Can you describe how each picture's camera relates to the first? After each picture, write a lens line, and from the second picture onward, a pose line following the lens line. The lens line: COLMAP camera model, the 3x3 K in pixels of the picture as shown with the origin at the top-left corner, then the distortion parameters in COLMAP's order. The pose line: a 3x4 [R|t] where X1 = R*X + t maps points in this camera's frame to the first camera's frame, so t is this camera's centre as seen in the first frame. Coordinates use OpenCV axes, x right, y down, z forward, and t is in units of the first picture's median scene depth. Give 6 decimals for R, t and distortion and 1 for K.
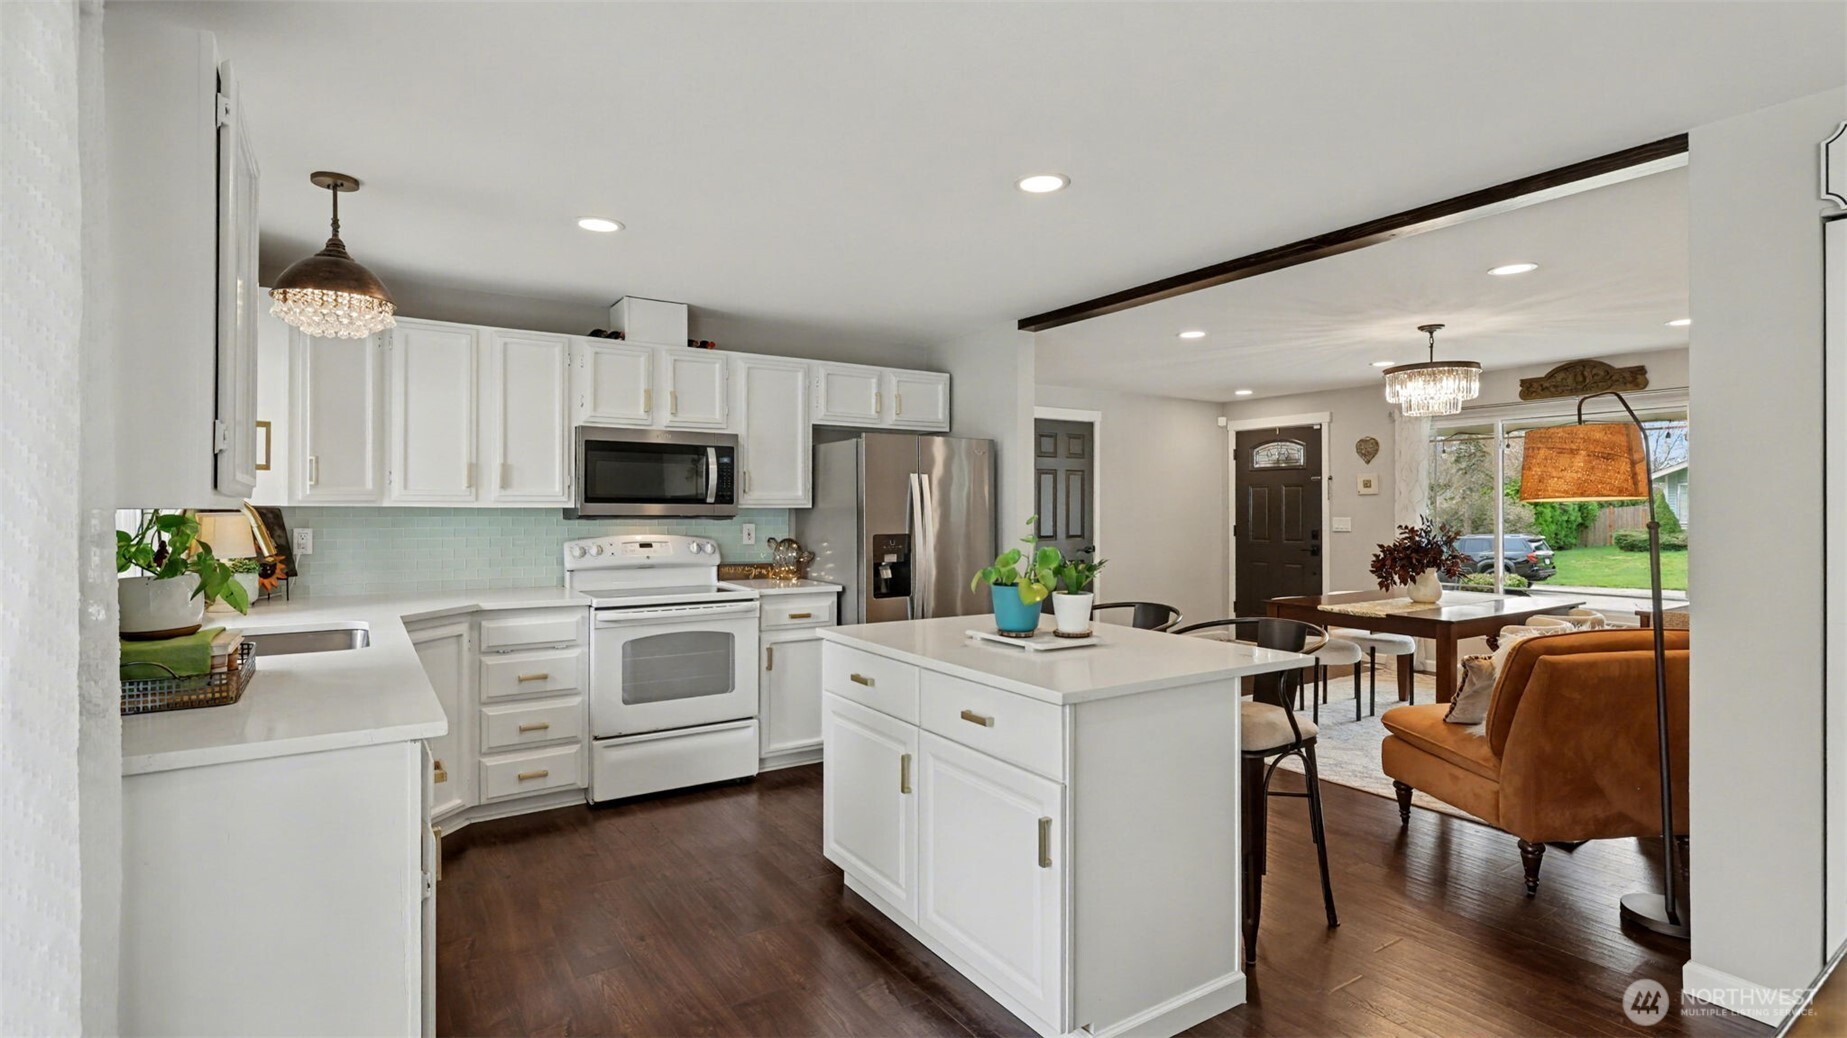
lens RADIAL K [[867.1, 0, 919.0], [0, 867.1, 510.7], [0, 0, 1]] dist [0.001079, 0.000033]
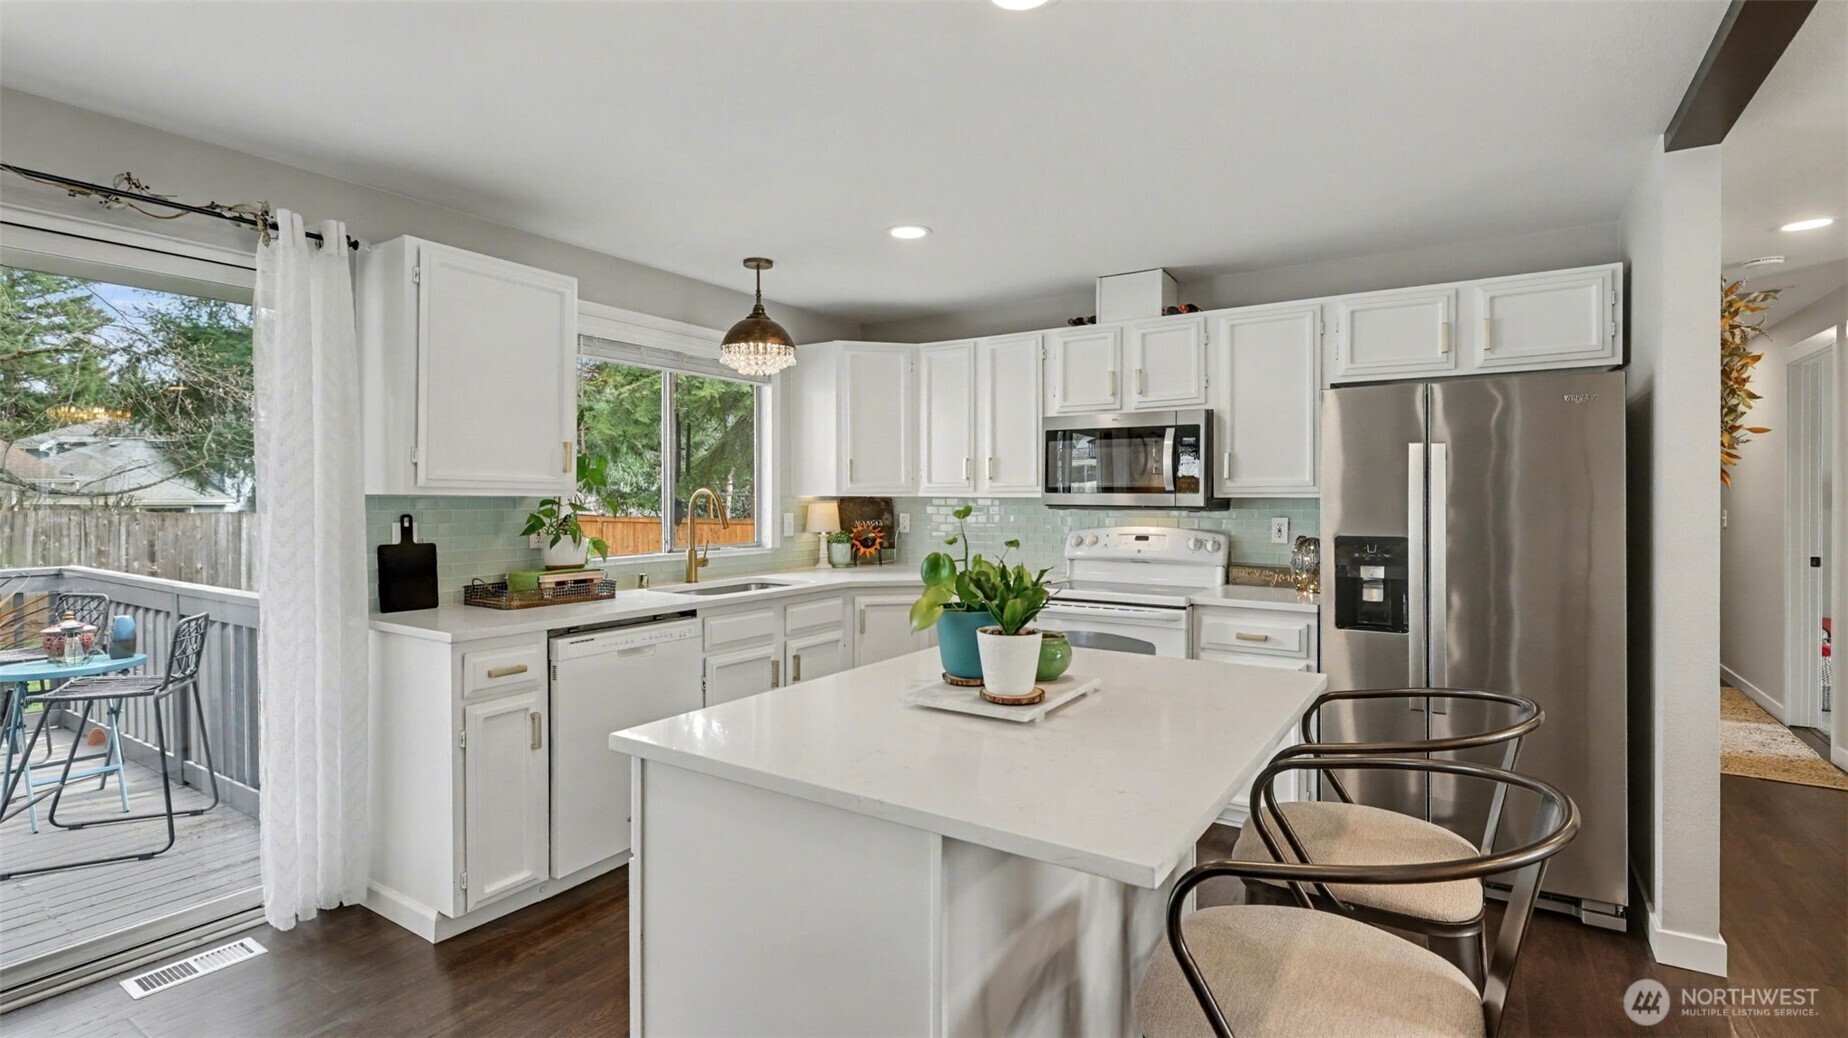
lens RADIAL K [[855.8, 0, 926.0], [0, 855.8, 505.7], [0, 0, 1]] dist [0.001758, -0.000082]
pose [[0.411439, 0.006790, -0.911412, 0.445245], [-0.004407, 0.999975, 0.005460, 0.001483], [0.911427, 0.001770, 0.411459, 0.430747]]
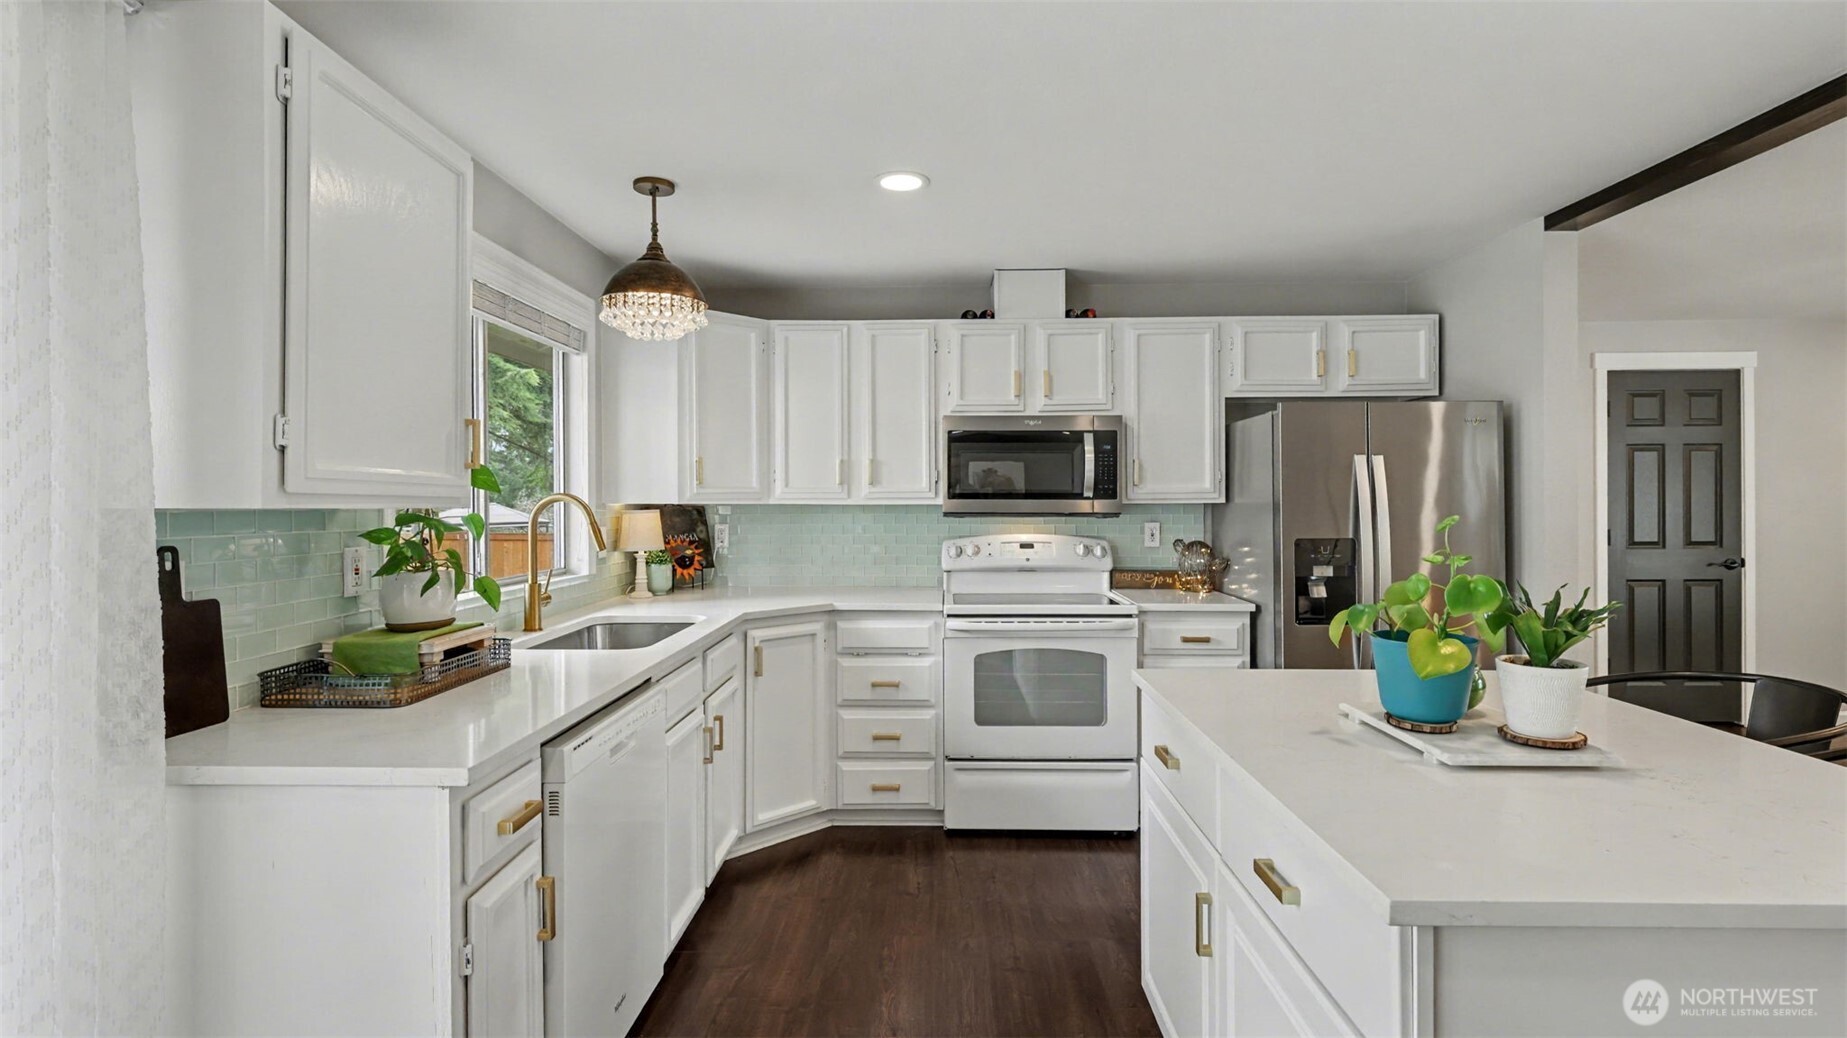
lens RADIAL K [[855.3, 0, 925.5], [0, 855.3, 505.7], [0, 0, 1]] dist [0.001758, -0.000082]
pose [[0.827758, -0.002990, -0.561077, 0.099429], [0.003026, 0.999995, -0.000865, -0.001116], [0.561077, -0.000982, 0.827763, 0.218325]]
